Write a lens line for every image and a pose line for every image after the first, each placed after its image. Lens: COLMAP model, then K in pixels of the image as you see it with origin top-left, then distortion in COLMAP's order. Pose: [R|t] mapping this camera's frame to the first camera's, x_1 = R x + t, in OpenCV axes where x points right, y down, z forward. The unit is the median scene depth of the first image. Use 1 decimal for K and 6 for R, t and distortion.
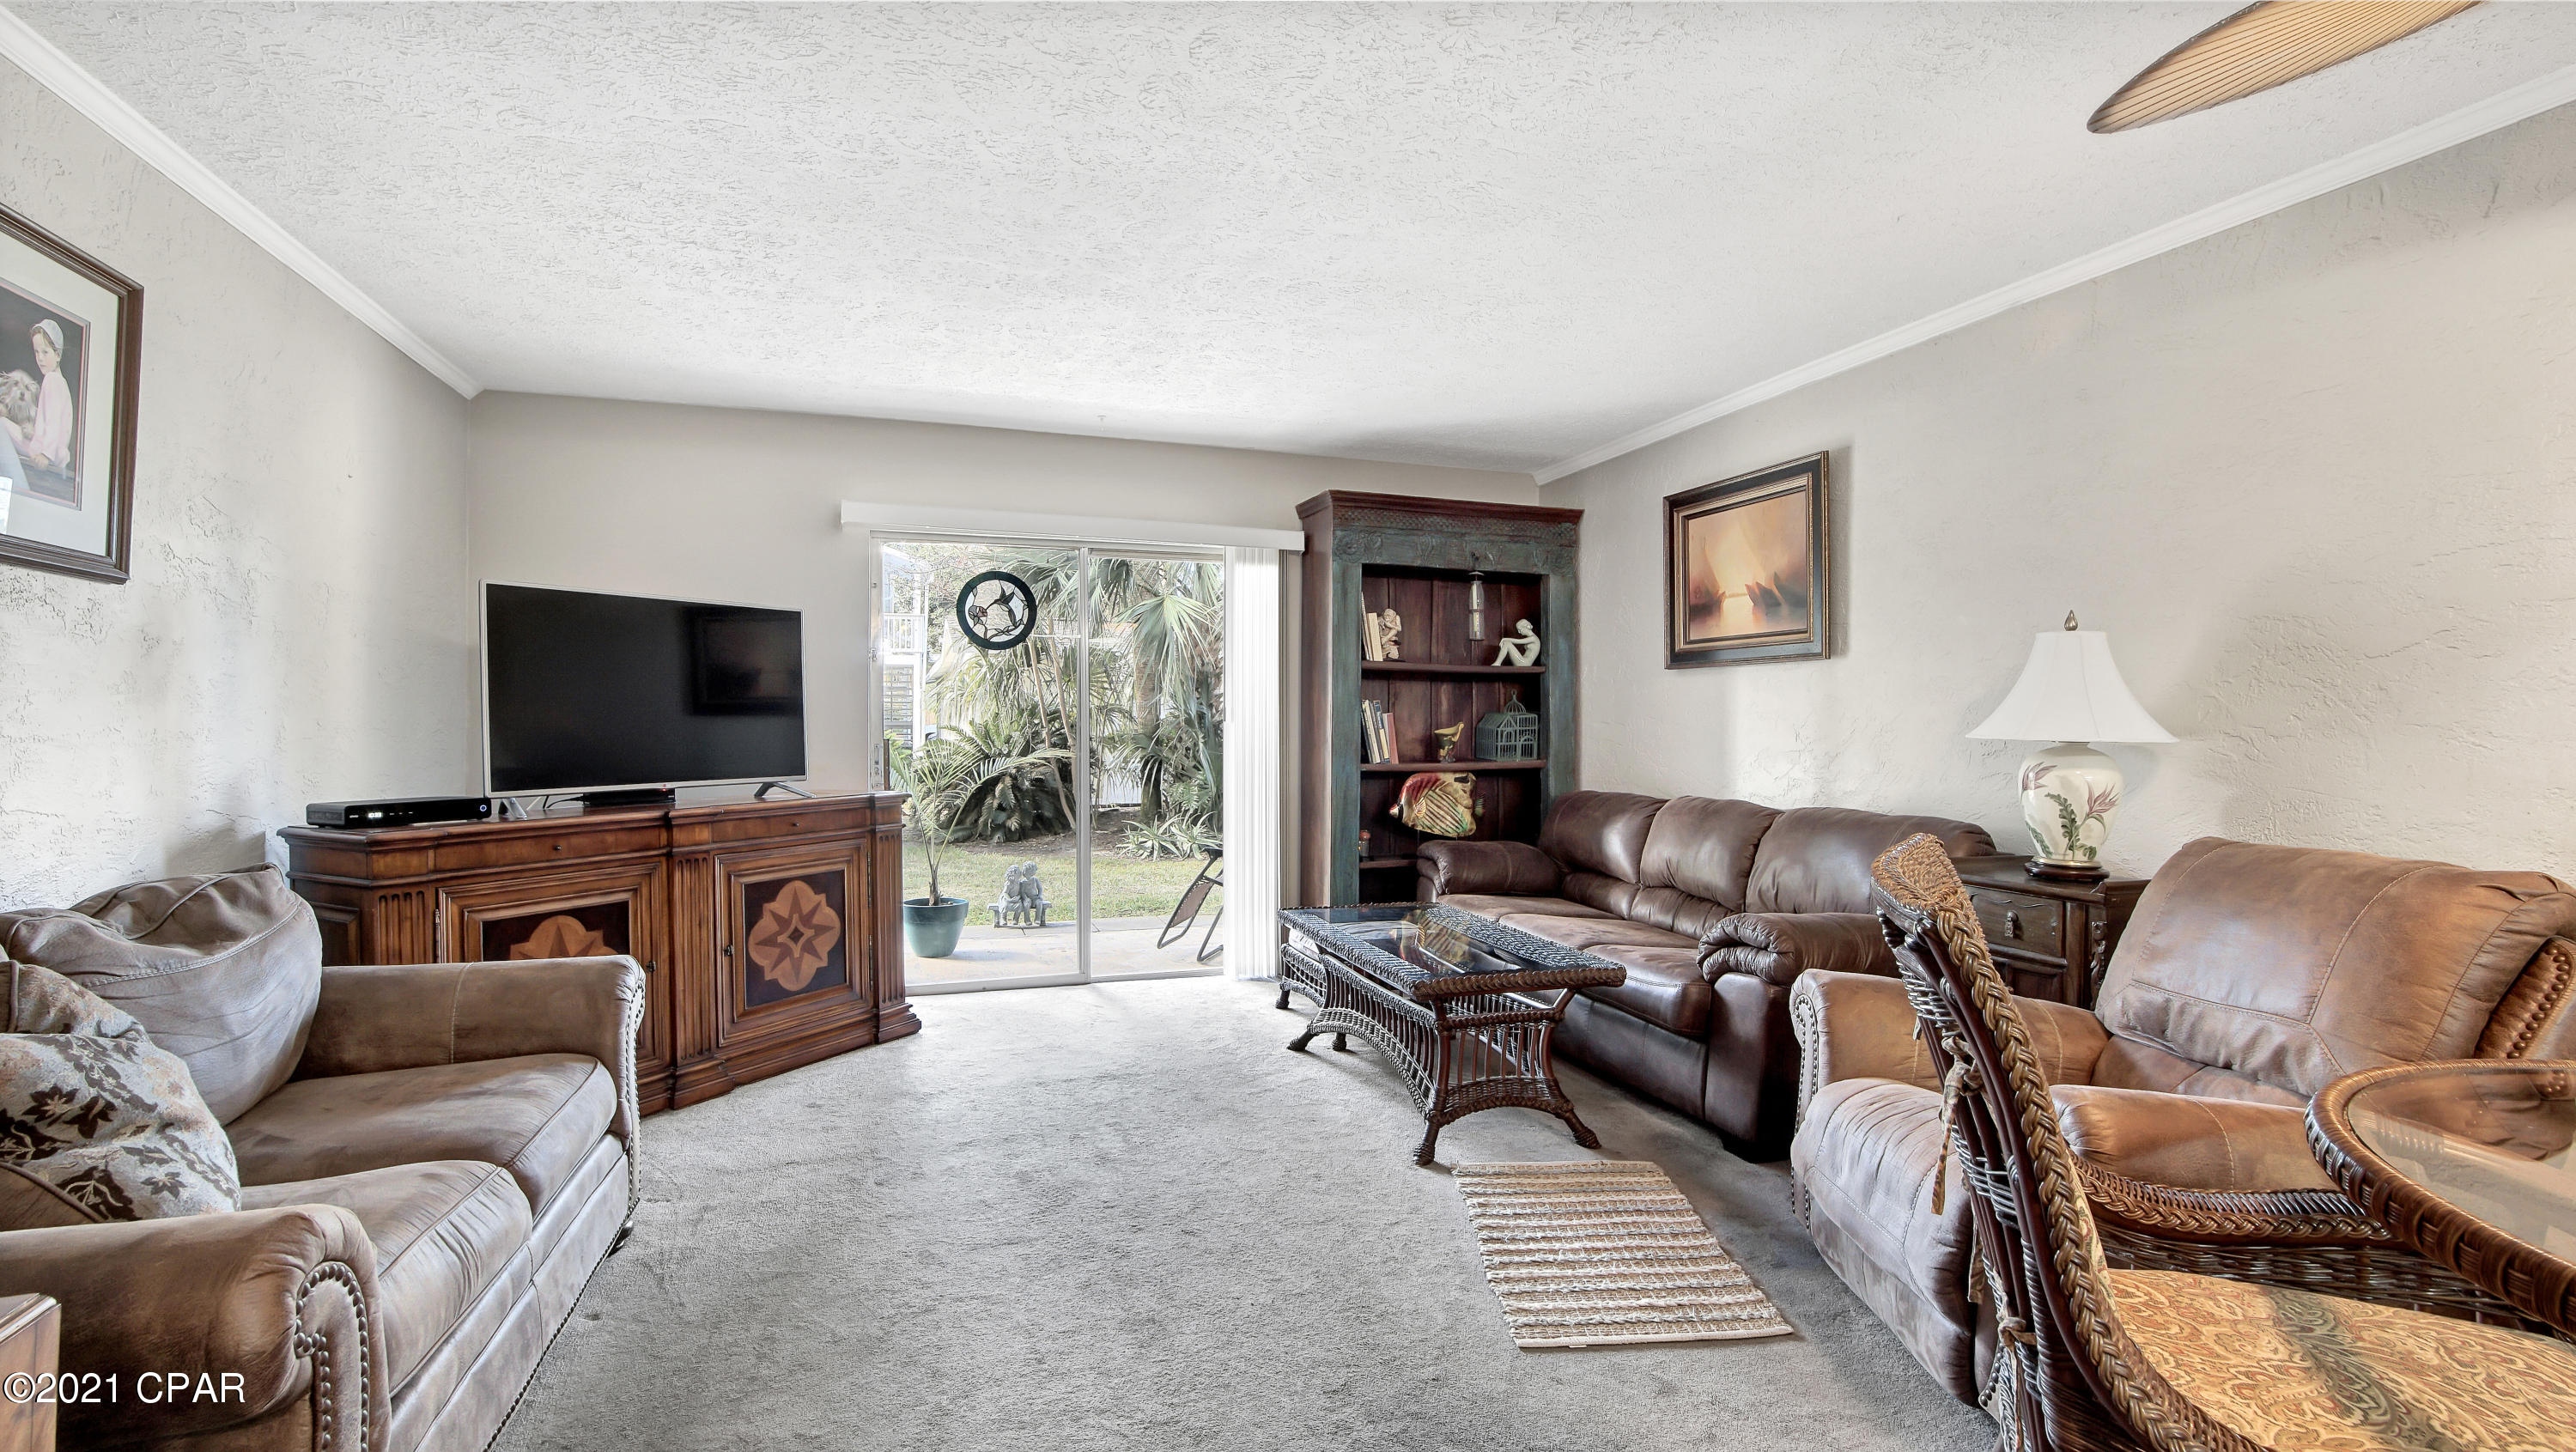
lens RADIAL K [[1180.1, 0, 1282.3], [0, 1180.1, 678.9], [0, 0, 1]] dist [-0.016087, 0.004606]
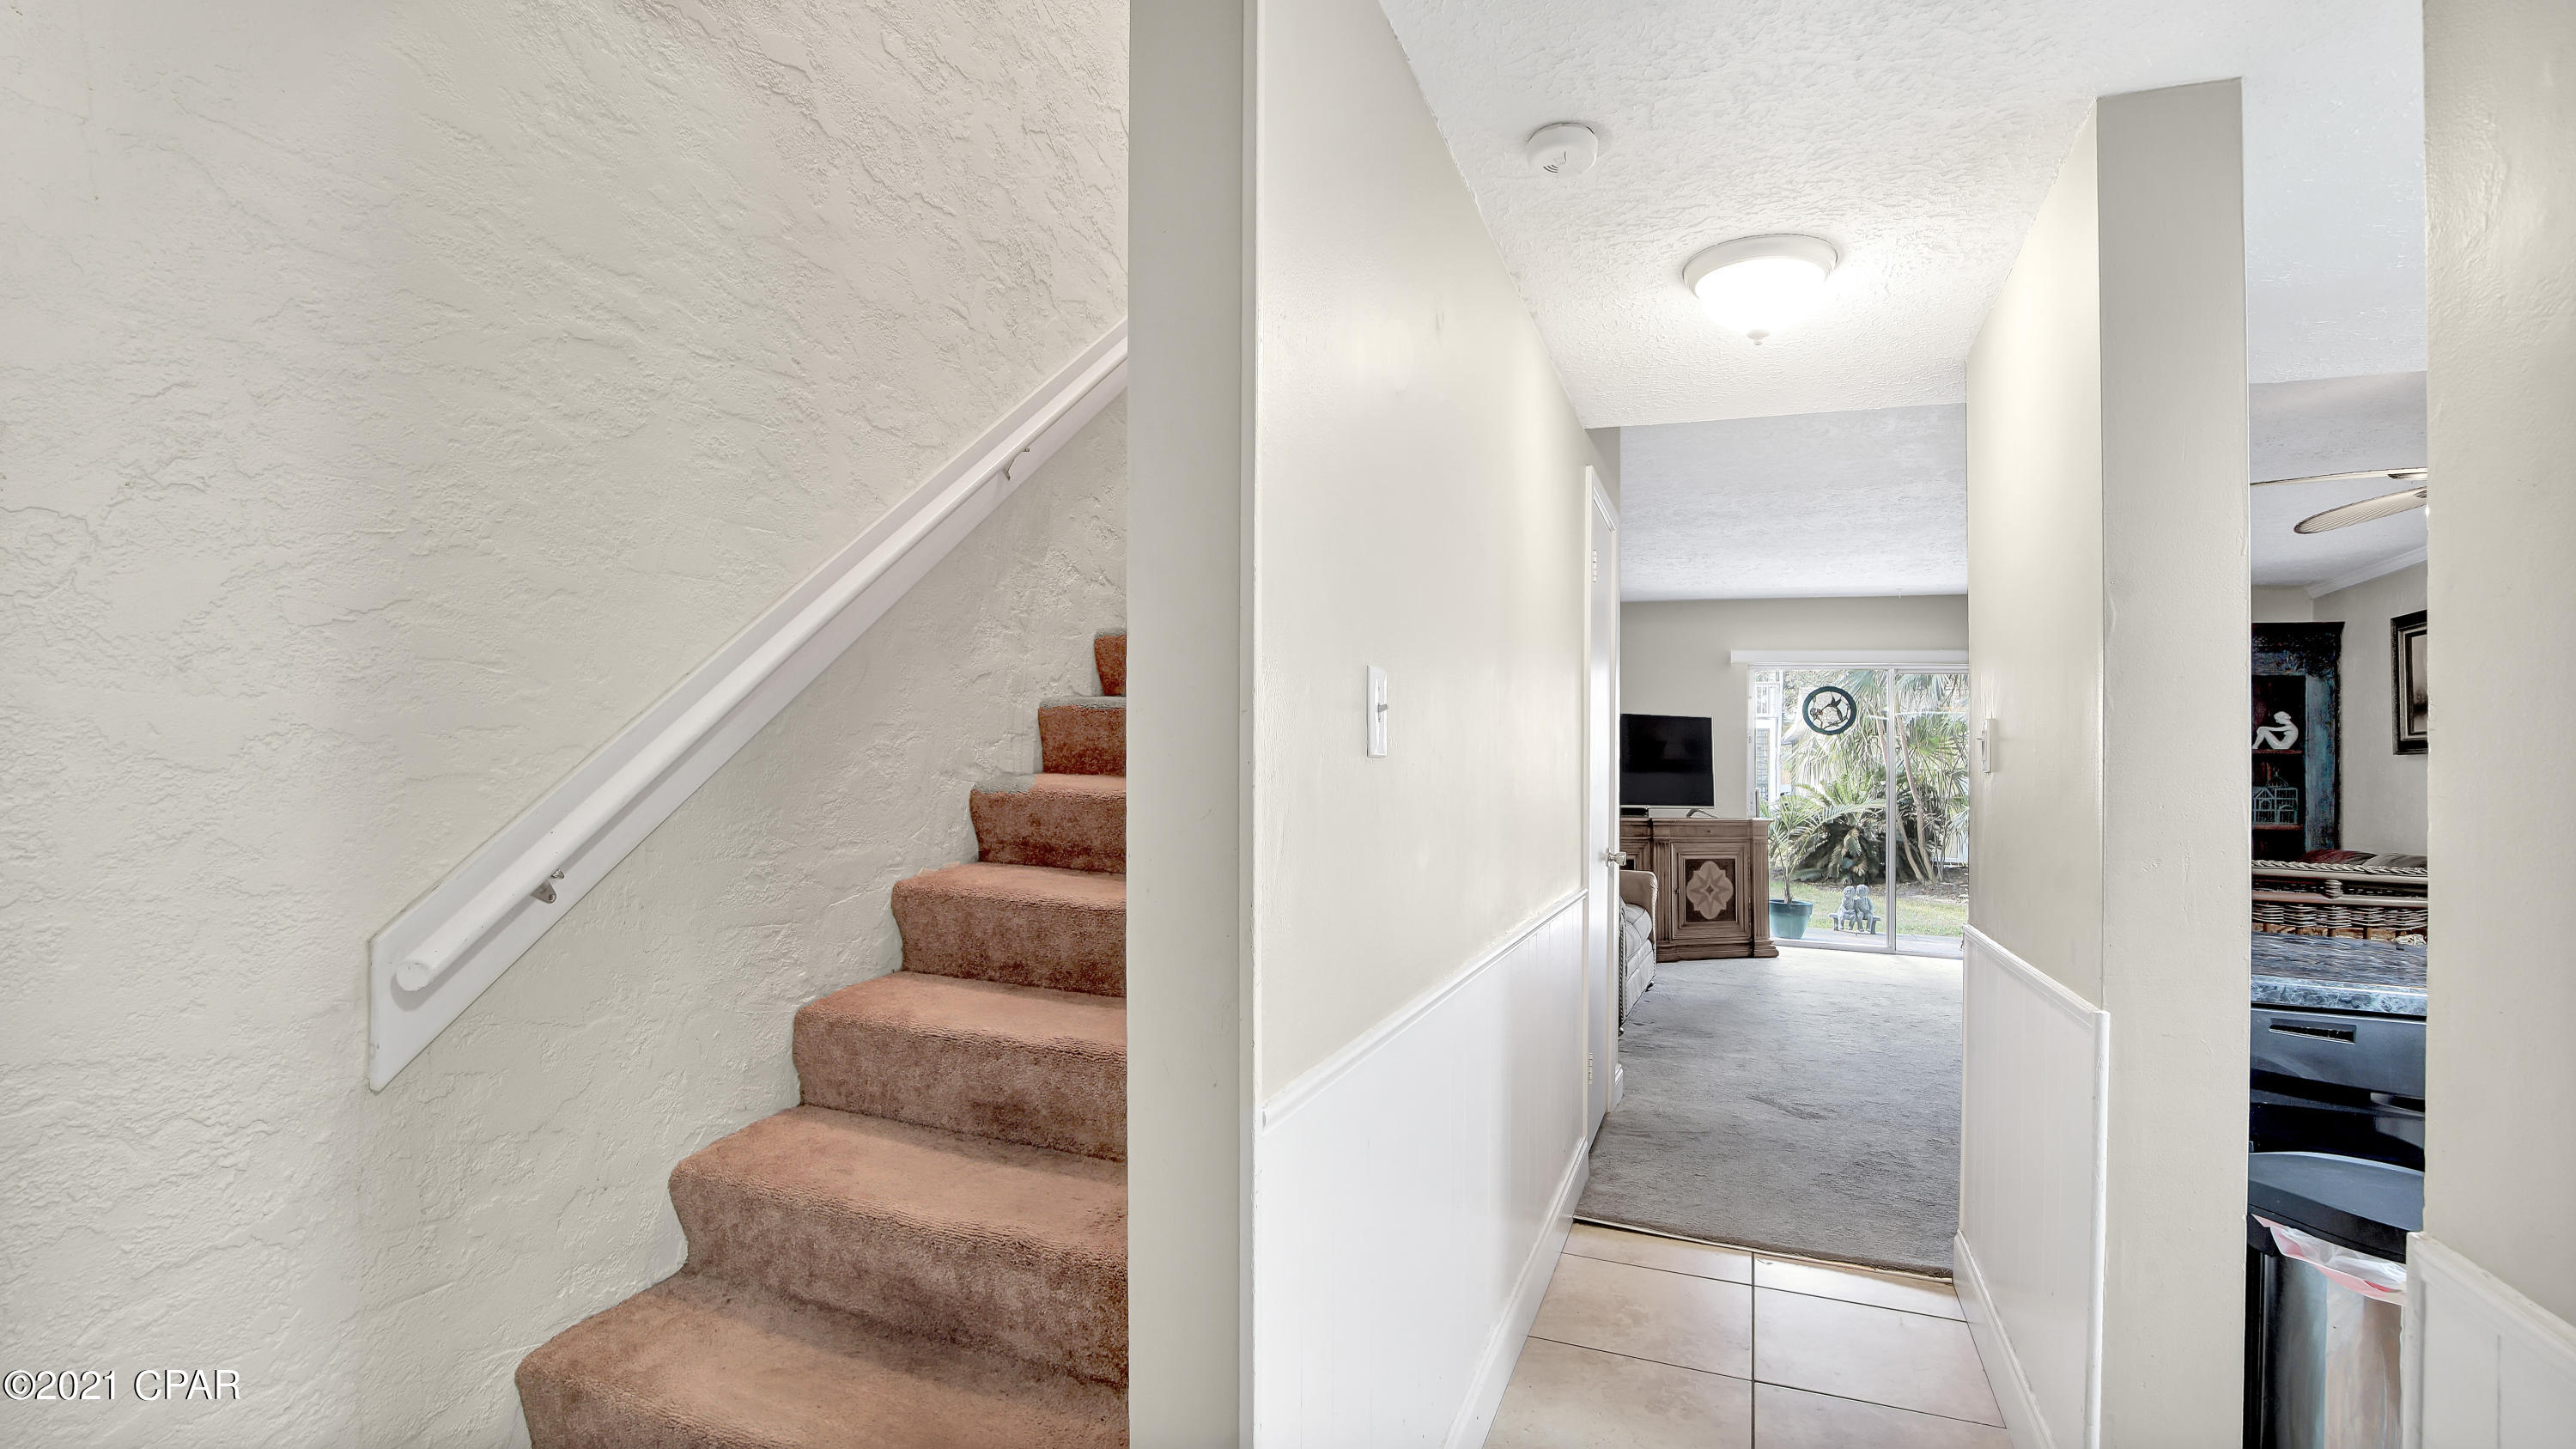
lens RADIAL K [[1180.3, 0, 1264.1], [0, 1180.3, 724.1], [0, 0, 1]] dist [-0.016087, 0.004606]
pose [[0.759752, 0.000759, -0.650213, 0.215062], [-0.006666, 0.999956, -0.006621, -0.024589], [0.650179, 0.009365, 0.759723, -0.716117]]
